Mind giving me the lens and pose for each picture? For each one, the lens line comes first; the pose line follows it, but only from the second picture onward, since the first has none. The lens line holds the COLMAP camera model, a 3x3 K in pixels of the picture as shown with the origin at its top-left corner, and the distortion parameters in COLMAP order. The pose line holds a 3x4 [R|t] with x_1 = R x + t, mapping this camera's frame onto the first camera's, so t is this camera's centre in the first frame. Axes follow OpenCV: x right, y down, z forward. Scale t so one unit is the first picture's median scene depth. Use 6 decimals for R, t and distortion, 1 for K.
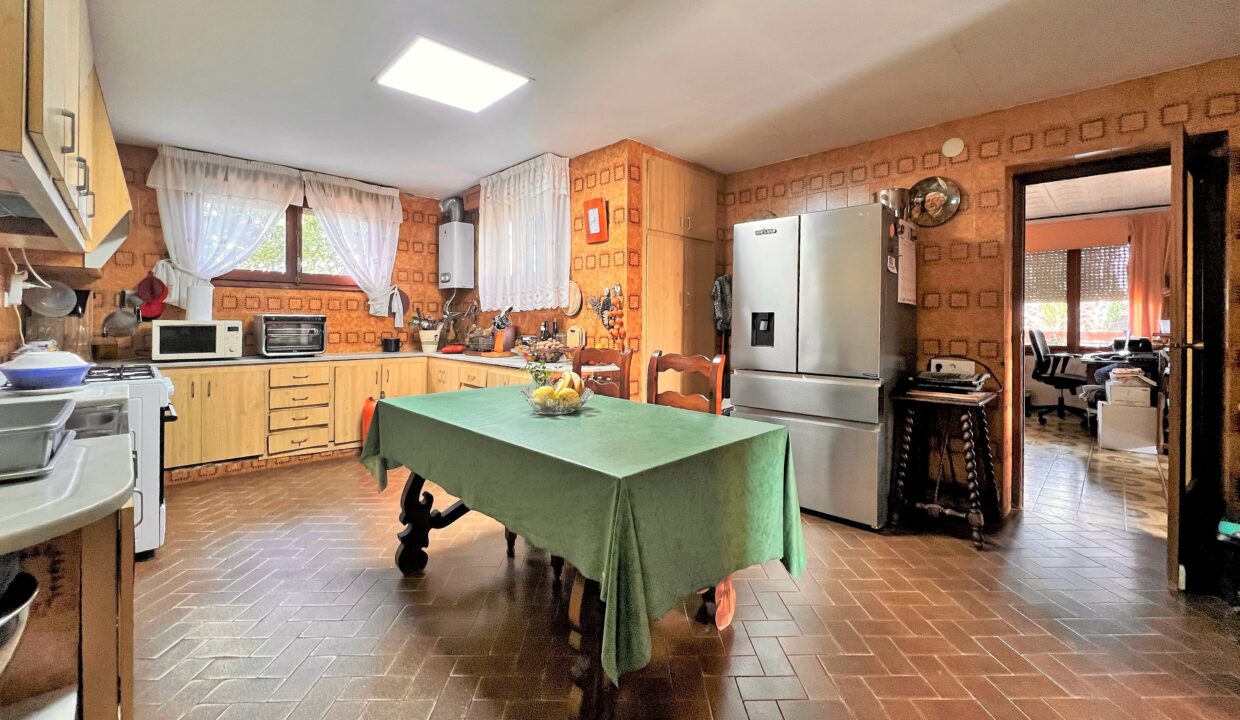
lens RADIAL K [[490.3, 0, 601.1], [0, 490.3, 326.5], [0, 0, 1]] dist [-0.001221, 0.000534]
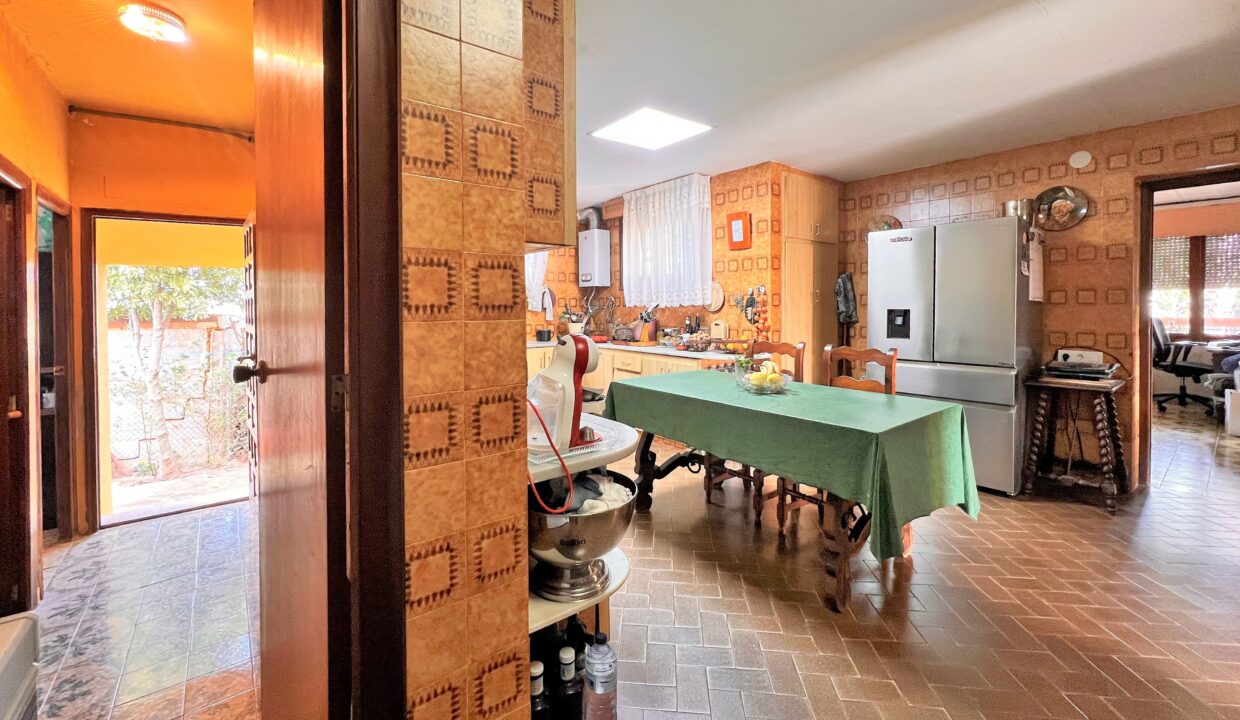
lens RADIAL K [[490.3, 0, 594.2], [0, 490.3, 315.6], [0, 0, 1]] dist [-0.001221, 0.000534]
pose [[0.993417, -0.006380, -0.114377, -0.225336], [0.007503, 0.999928, 0.009387, -0.026699], [0.114309, -0.010184, 0.993393, -0.209016]]
